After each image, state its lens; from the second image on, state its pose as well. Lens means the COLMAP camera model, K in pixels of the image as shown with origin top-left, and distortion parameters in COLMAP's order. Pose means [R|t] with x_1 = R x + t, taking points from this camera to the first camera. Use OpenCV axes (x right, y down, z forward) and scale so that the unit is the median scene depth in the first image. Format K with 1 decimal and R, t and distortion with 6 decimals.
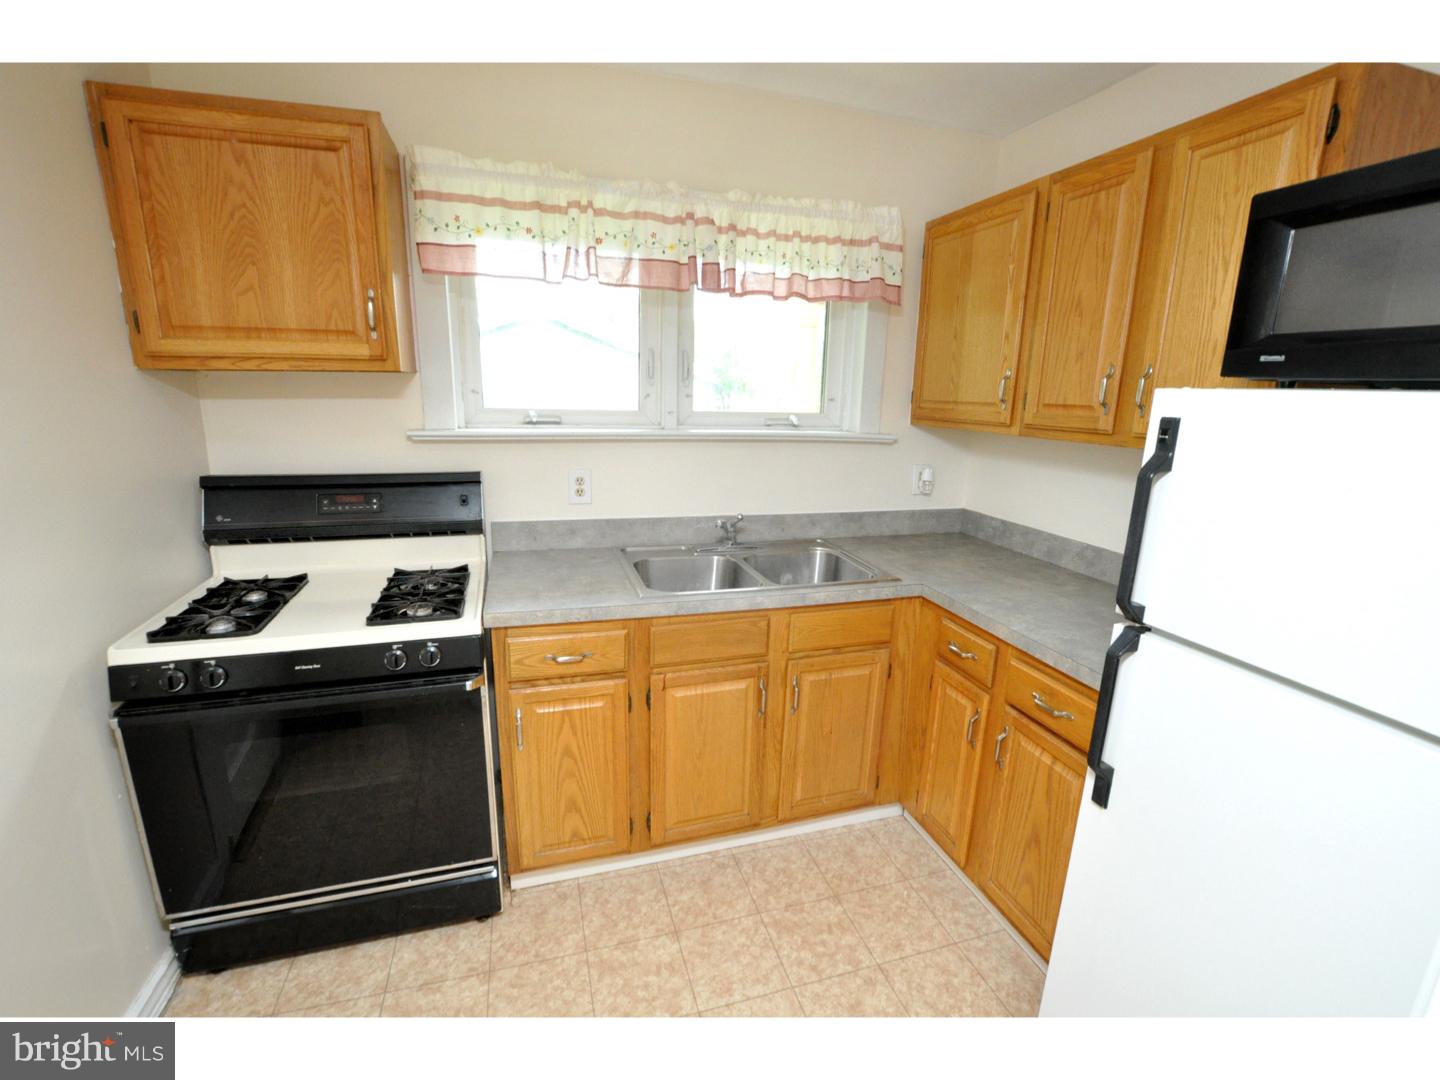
lens RADIAL K [[636.1, 0, 723.9], [0, 636.1, 541.6], [0, 0, 1]] dist [-0.028013, 0.000996]
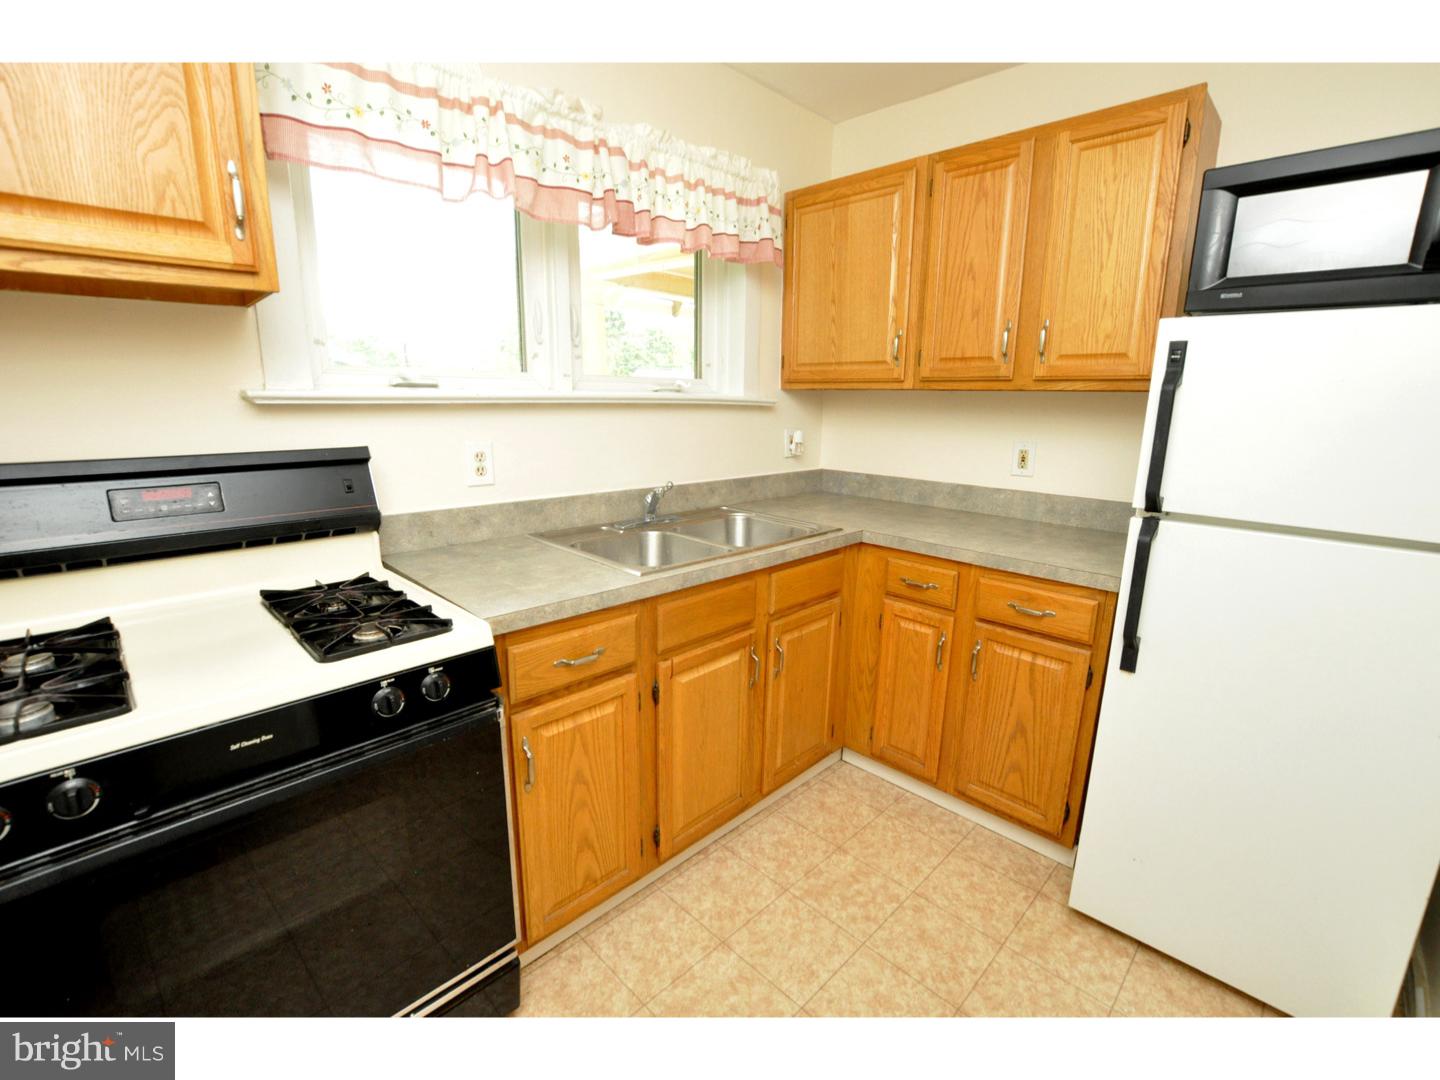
lens RADIAL K [[636.5, 0, 732.2], [0, 636.5, 537.9], [0, 0, 1]] dist [-0.031431, 0.003644]
pose [[0.882564, -0.116486, 0.455536, -0.399392], [0.119499, 0.992584, 0.022296, 0.033658], [-0.454754, 0.034758, 0.889938, 0.180408]]
